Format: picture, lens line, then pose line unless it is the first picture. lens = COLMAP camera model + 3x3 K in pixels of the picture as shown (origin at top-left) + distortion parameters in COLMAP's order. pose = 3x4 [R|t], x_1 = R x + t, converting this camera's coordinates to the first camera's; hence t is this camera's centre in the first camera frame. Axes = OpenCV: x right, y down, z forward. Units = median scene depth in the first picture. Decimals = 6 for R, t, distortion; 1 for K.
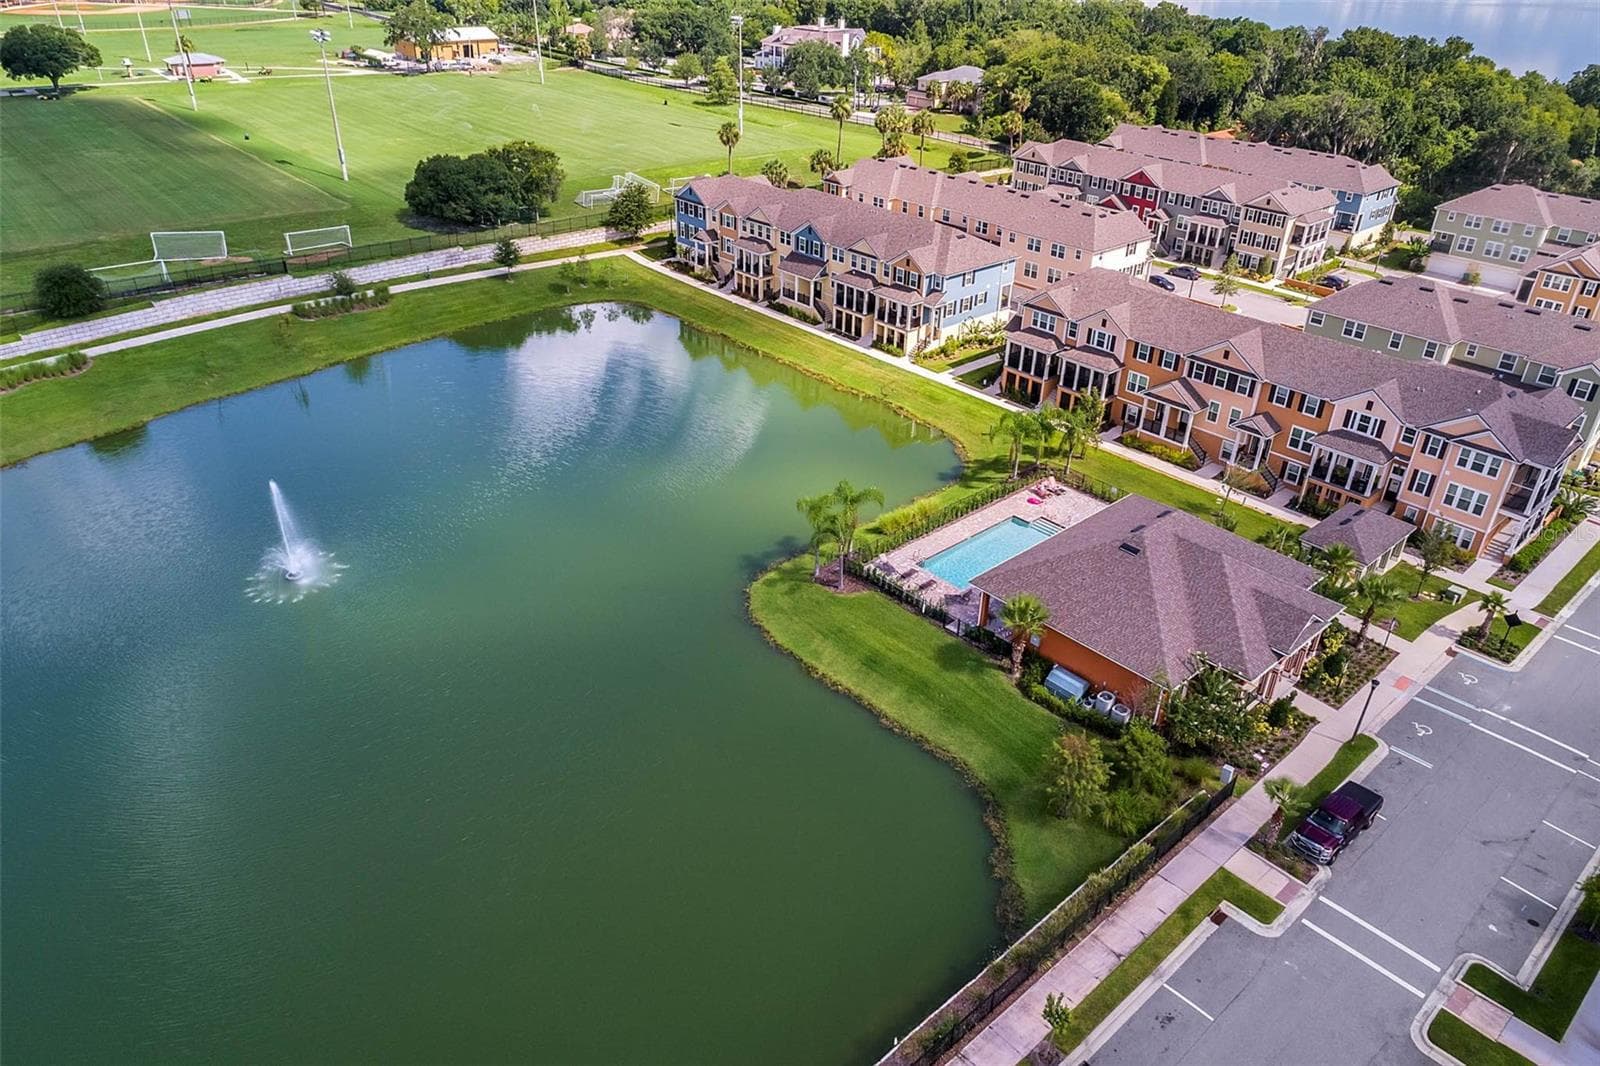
lens RADIAL K [[1026.0, 0, 800.0], [0, 1026.0, 533.0], [0, 0, 1]] dist [-0.000318, -0.000007]
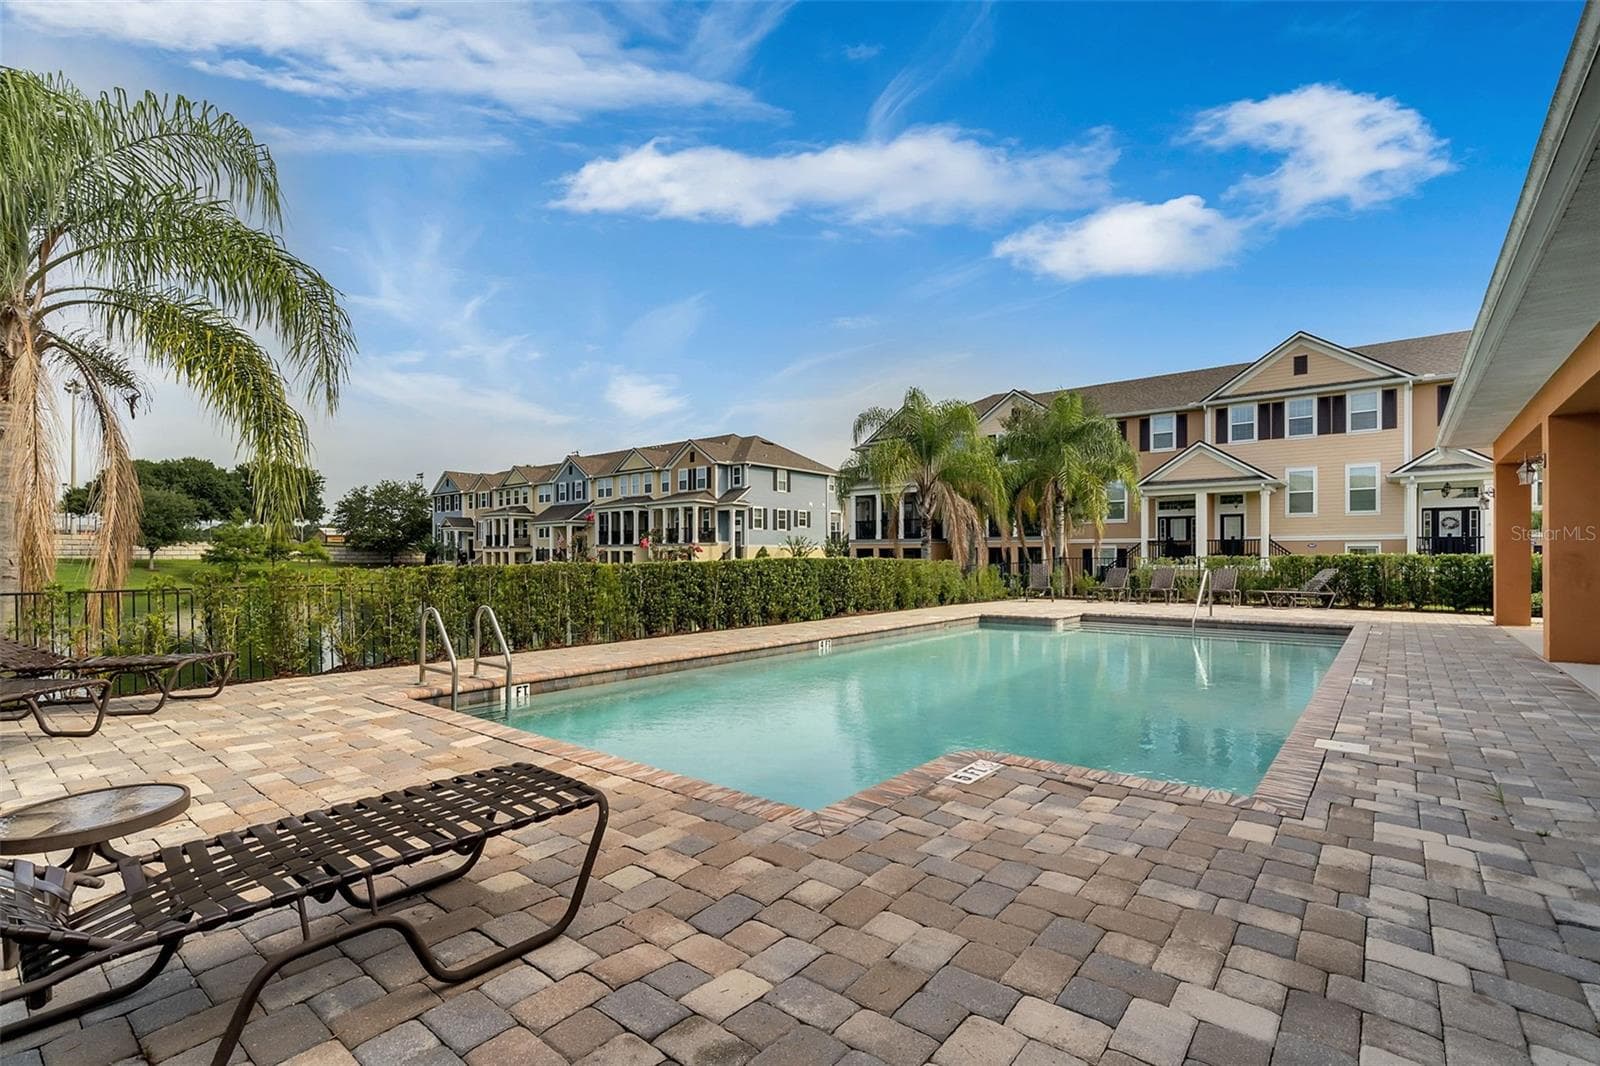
lens RADIAL K [[732.5, 0, 800.0], [0, 732.5, 533.0], [0, 0, 1]] dist [-0.020050, 0.000017]
pose [[0.984980, -0.010985, 0.172320, 0.090013], [0.097609, 0.858641, -0.503198, 0.035424], [-0.142434, 0.512459, 0.846816, 0.592059]]
